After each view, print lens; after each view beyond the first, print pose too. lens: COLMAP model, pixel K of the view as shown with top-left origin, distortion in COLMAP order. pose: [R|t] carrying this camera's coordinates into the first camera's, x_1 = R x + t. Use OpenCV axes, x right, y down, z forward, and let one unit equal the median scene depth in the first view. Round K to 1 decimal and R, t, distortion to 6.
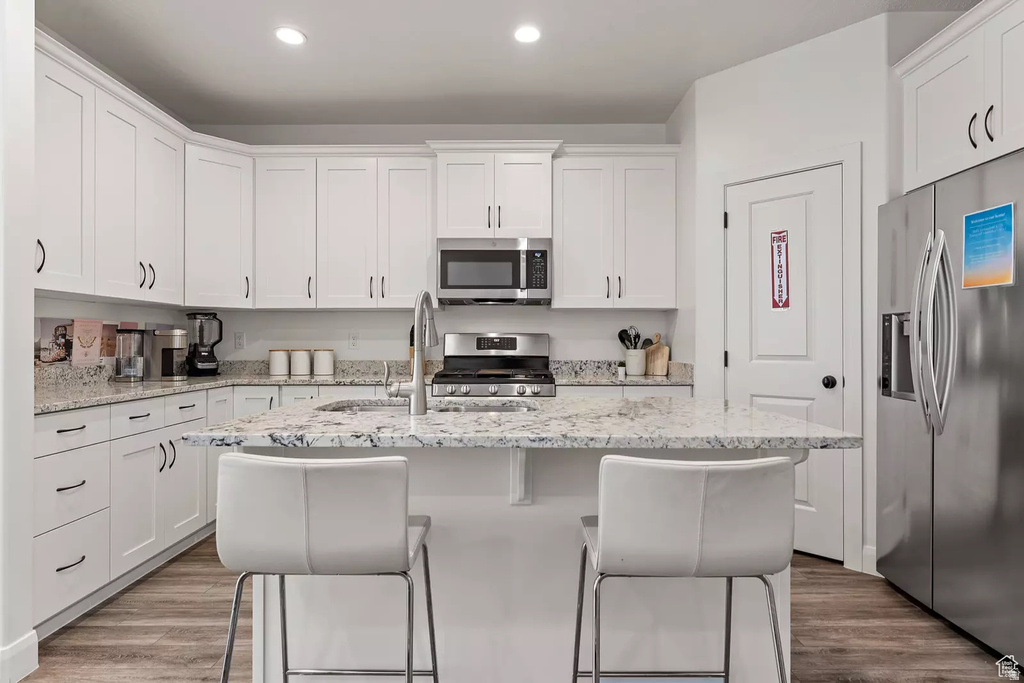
lens RADIAL K [[563.4, 0, 512.0], [0, 563.4, 341.5], [0, 0, 1]] dist [-0.003084, -0.001035]
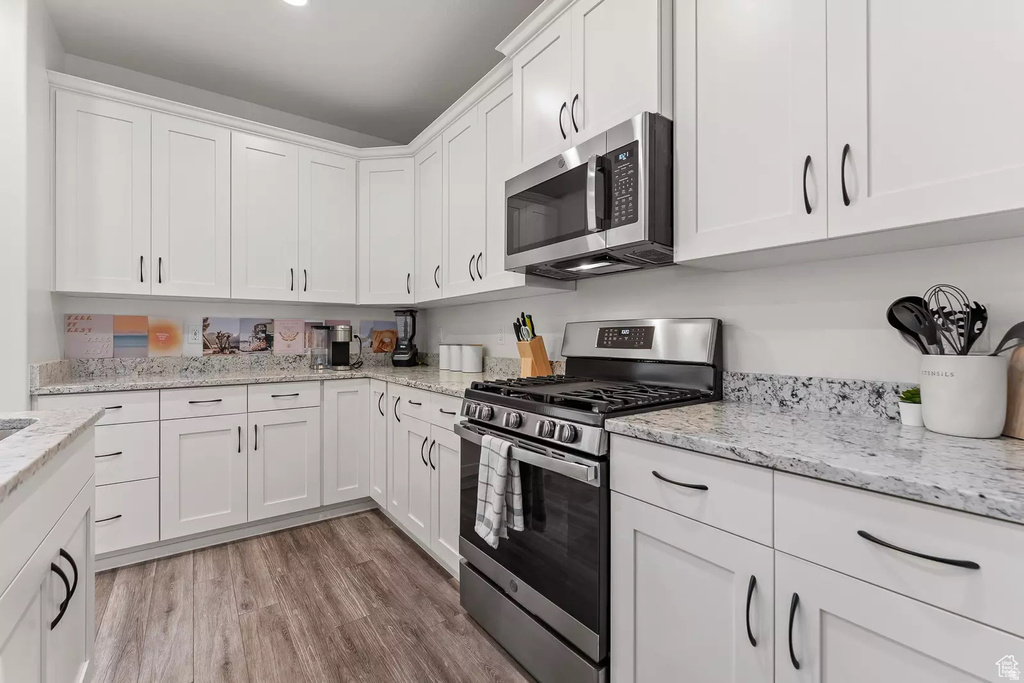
lens RADIAL K [[436.4, 0, 512.0], [0, 436.4, 341.5], [0, 0, 1]] dist [-0.000054, -0.000173]
pose [[0.593994, 0.006684, -0.804441, 0.297054], [0.001407, 0.999955, 0.009348, 0.003455], [0.804468, -0.006684, 0.593959, 0.702036]]
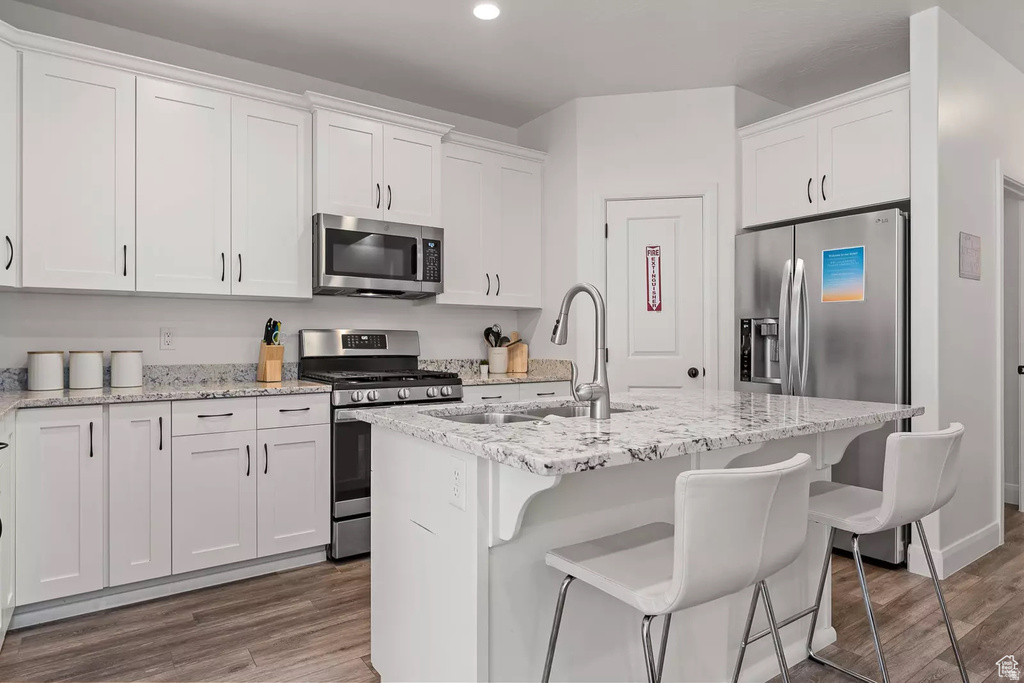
lens RADIAL K [[588.0, 0, 512.0], [0, 588.0, 341.5], [0, 0, 1]] dist [0.001742, 0.001024]
pose [[0.817893, -0.000758, 0.575370, -0.401435], [-0.001299, 0.999994, 0.003164, 0.000203], [-0.575369, -0.003335, 0.817887, 0.140964]]
